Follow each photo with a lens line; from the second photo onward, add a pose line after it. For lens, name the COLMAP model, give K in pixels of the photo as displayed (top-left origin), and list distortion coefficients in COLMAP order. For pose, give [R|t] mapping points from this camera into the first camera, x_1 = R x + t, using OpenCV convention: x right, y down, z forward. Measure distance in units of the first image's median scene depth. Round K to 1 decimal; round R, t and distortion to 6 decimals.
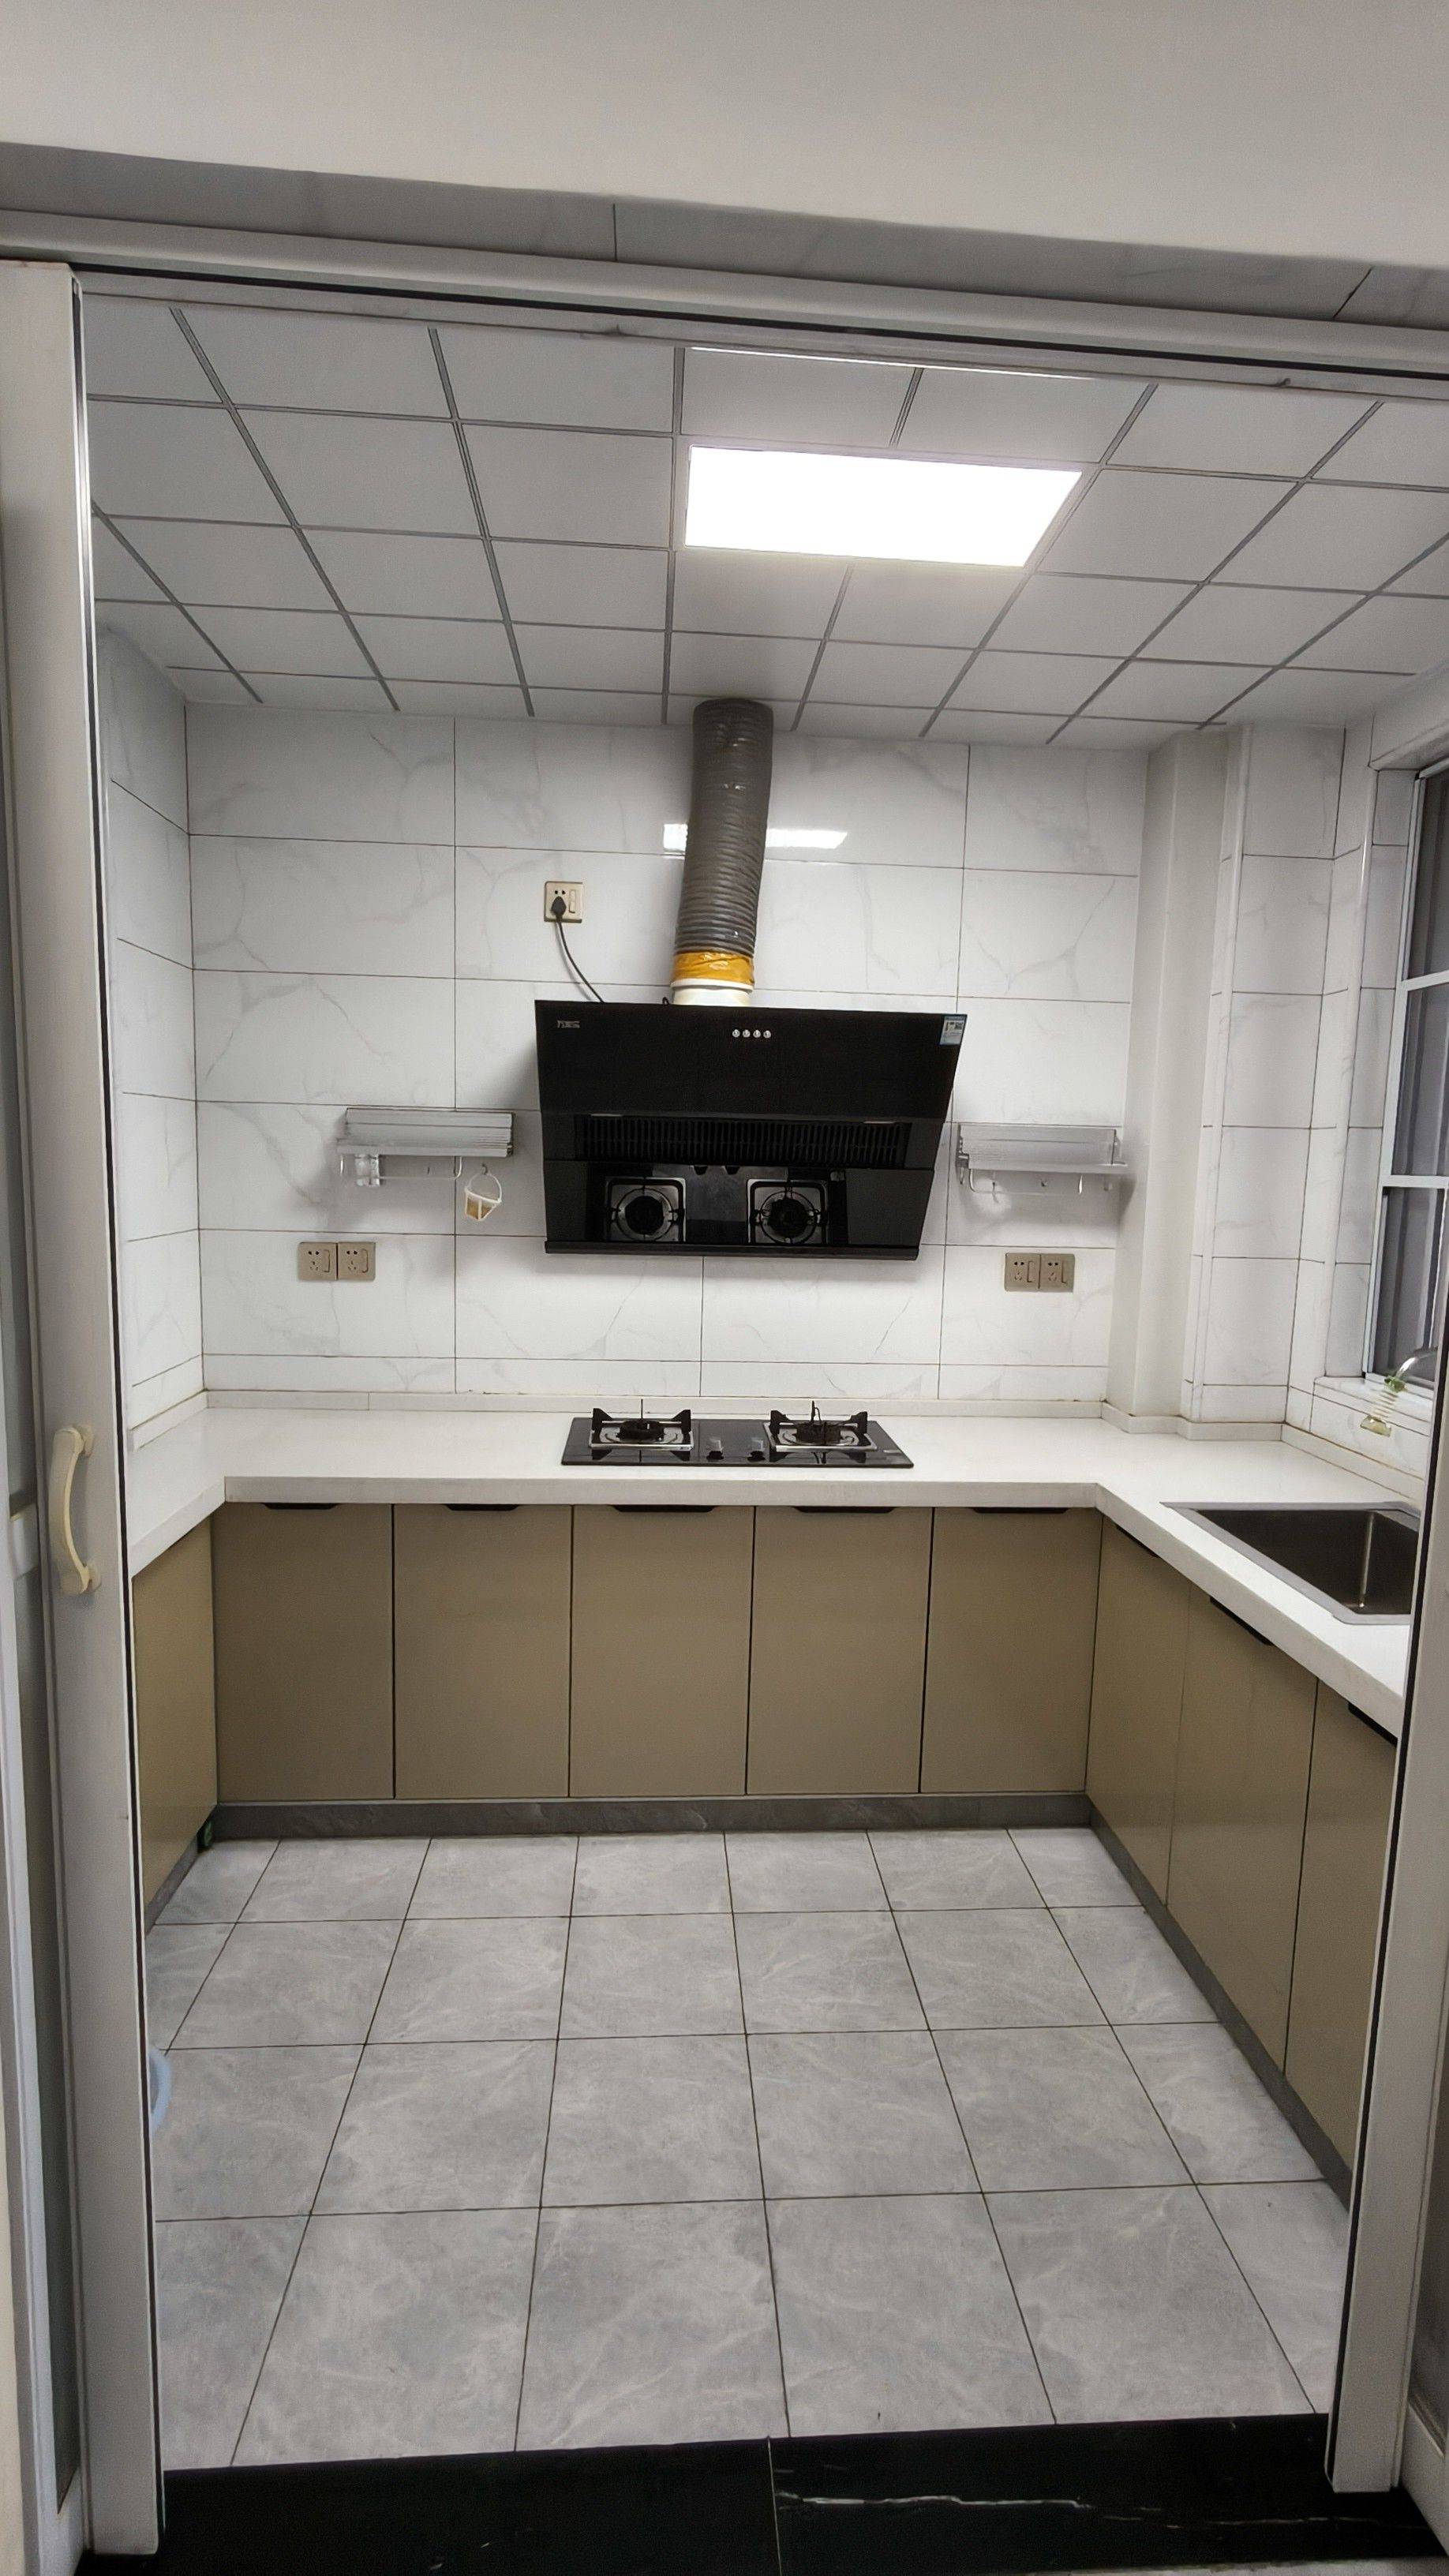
lens RADIAL K [[1139.5, 0, 728.4], [0, 1139.5, 1292.7], [0, 0, 1]] dist [-0.002159, -0.000692]
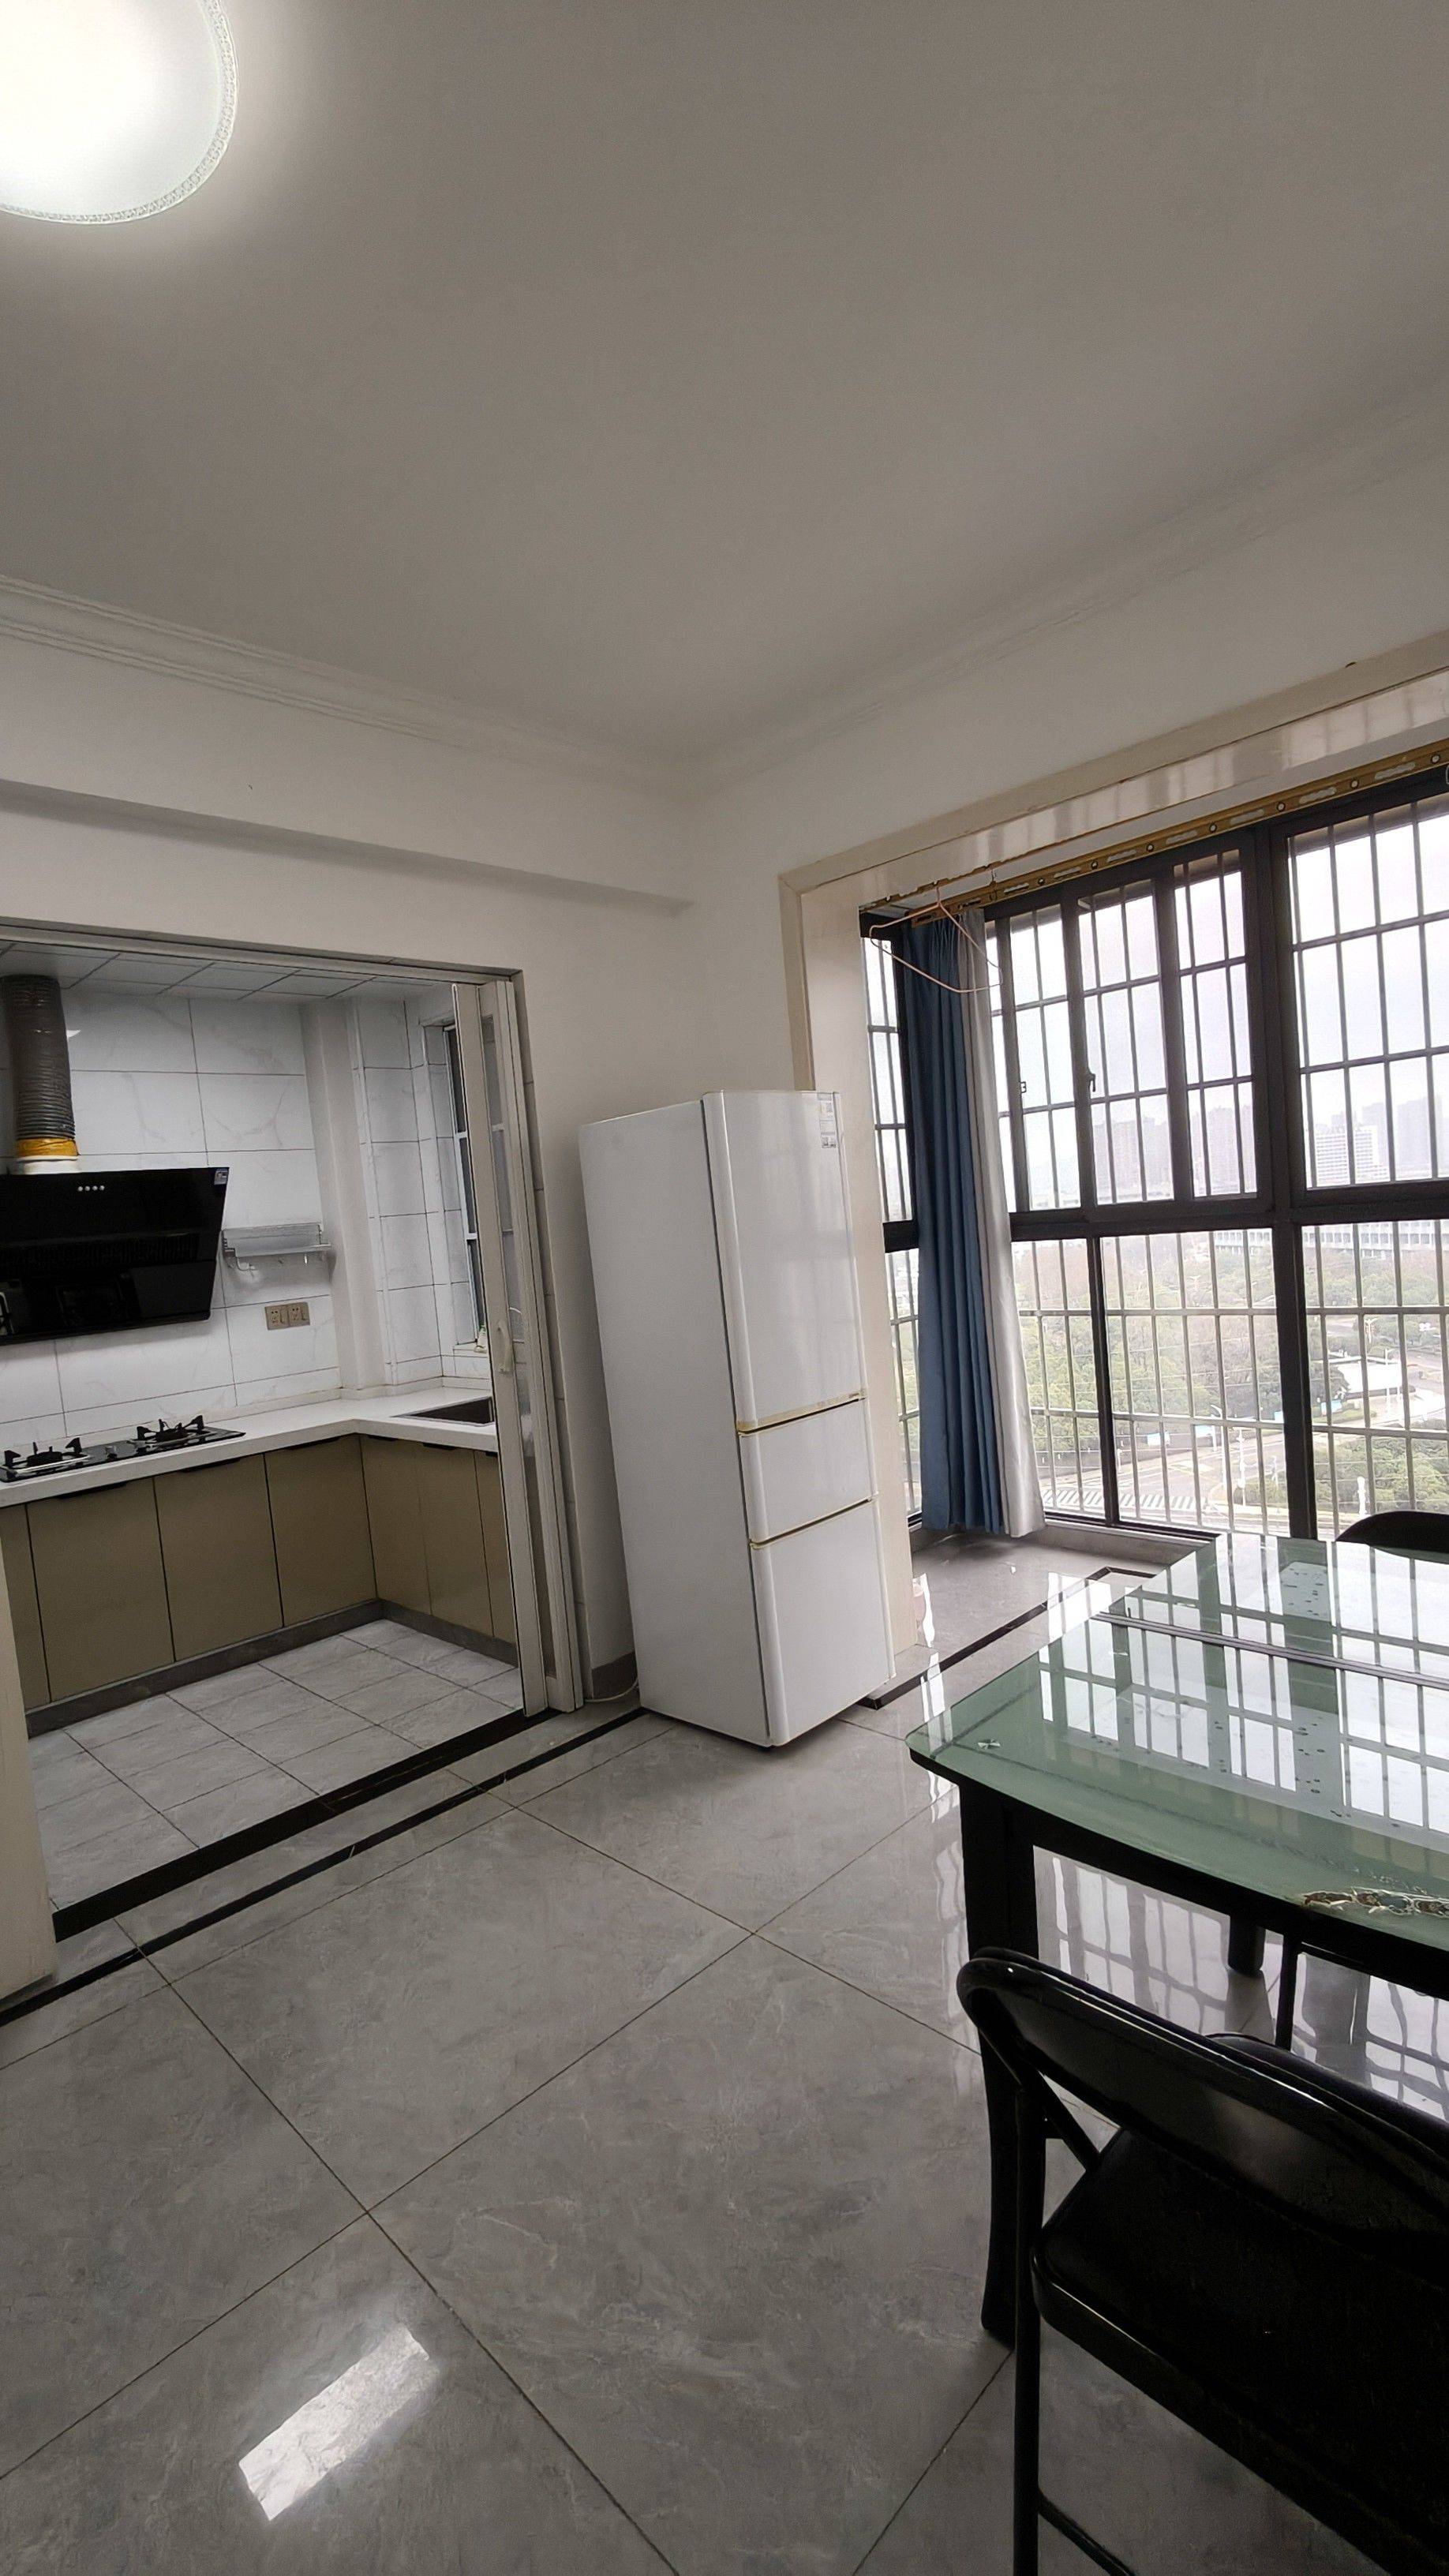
lens RADIAL K [[1139.5, 0, 728.4], [0, 1139.5, 1292.7], [0, 0, 1]] dist [-0.002159, -0.000692]
pose [[0.745677, -0.139176, 0.651610, -0.344070], [0.185242, 0.982691, -0.002093, 0.076982], [-0.640040, 0.122267, 0.758551, -0.698190]]
